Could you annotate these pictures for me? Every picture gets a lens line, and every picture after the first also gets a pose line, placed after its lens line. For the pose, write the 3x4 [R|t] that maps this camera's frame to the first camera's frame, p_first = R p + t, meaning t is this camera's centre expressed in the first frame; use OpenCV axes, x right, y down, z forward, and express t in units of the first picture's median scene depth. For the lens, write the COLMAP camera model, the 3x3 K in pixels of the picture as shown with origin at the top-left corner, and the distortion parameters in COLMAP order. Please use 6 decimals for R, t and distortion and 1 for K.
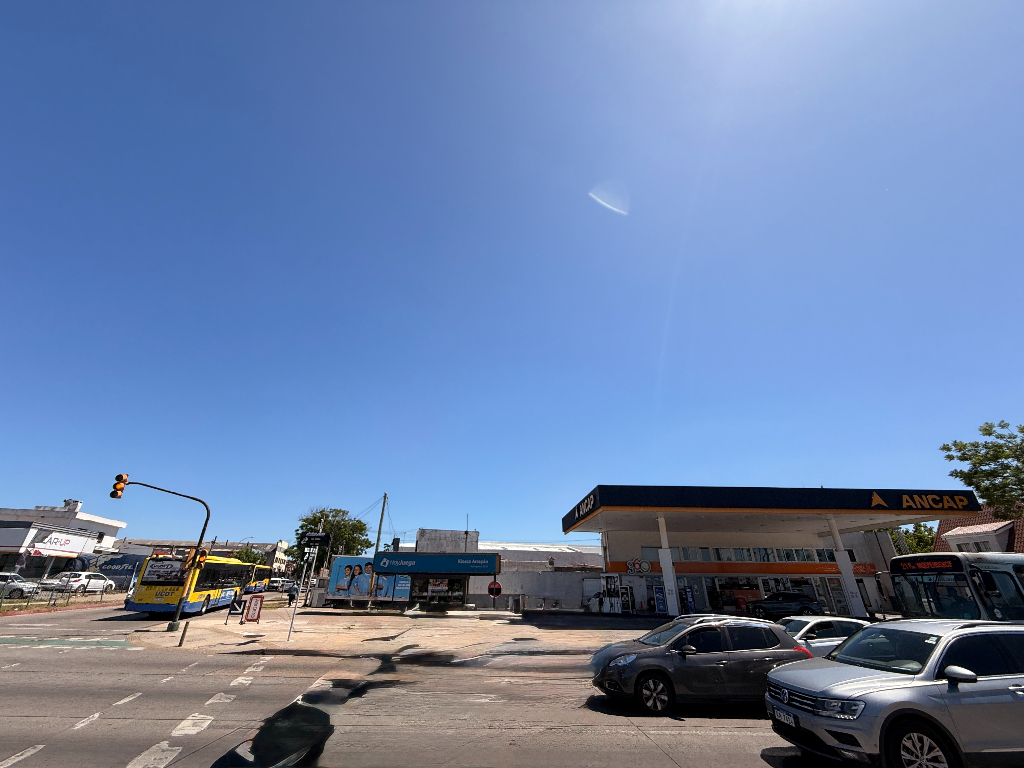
lens RADIAL K [[410.4, 0, 508.5], [0, 410.4, 387.1], [0, 0, 1]] dist [-0.000778, 0.001044]
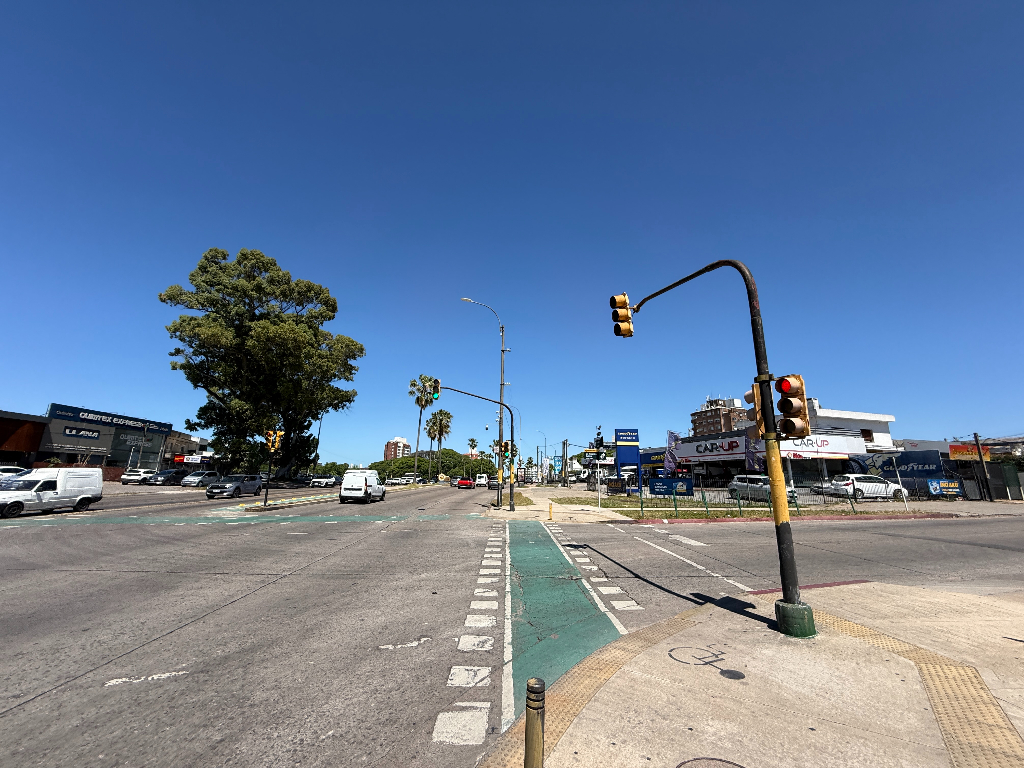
lens RADIAL K [[410.4, 0, 508.5], [0, 410.4, 387.1], [0, 0, 1]] dist [-0.000778, 0.001044]
pose [[-0.002470, -0.232660, -0.972555, -0.217659], [0.422403, 0.881291, -0.211900, 0.183474], [0.906405, -0.411333, 0.096099, 0.378738]]
